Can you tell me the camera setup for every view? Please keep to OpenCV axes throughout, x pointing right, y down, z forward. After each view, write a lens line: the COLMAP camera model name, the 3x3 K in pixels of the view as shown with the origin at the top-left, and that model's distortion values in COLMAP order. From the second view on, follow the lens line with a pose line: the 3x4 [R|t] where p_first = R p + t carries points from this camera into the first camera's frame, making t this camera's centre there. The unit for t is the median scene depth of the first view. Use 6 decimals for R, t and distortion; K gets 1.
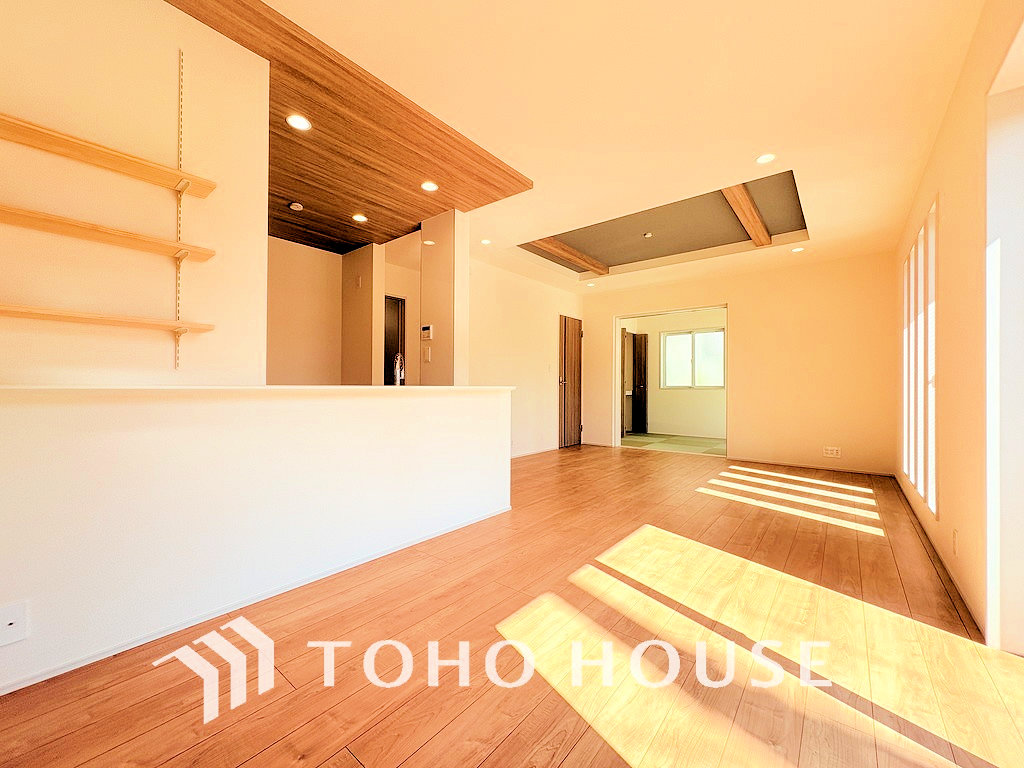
lens RADIAL K [[409.0, 0, 510.6], [0, 409.0, 383.4], [0, 0, 1]] dist [0.000011, -0.000181]
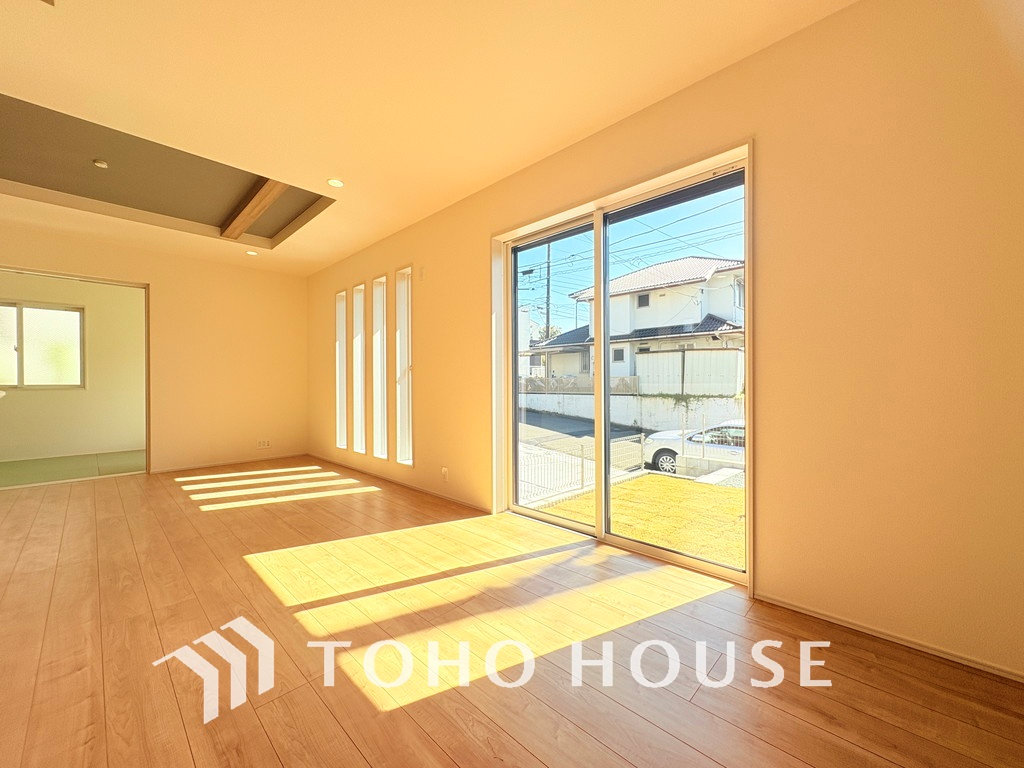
lens RADIAL K [[409.0, 0, 510.6], [0, 409.0, 383.4], [0, 0, 1]] dist [0.000011, -0.000181]
pose [[0.090350, -0.009325, 0.995866, -0.434519], [-0.000716, 0.999955, 0.009429, -0.009299], [-0.995910, -0.001565, 0.090339, 0.395989]]
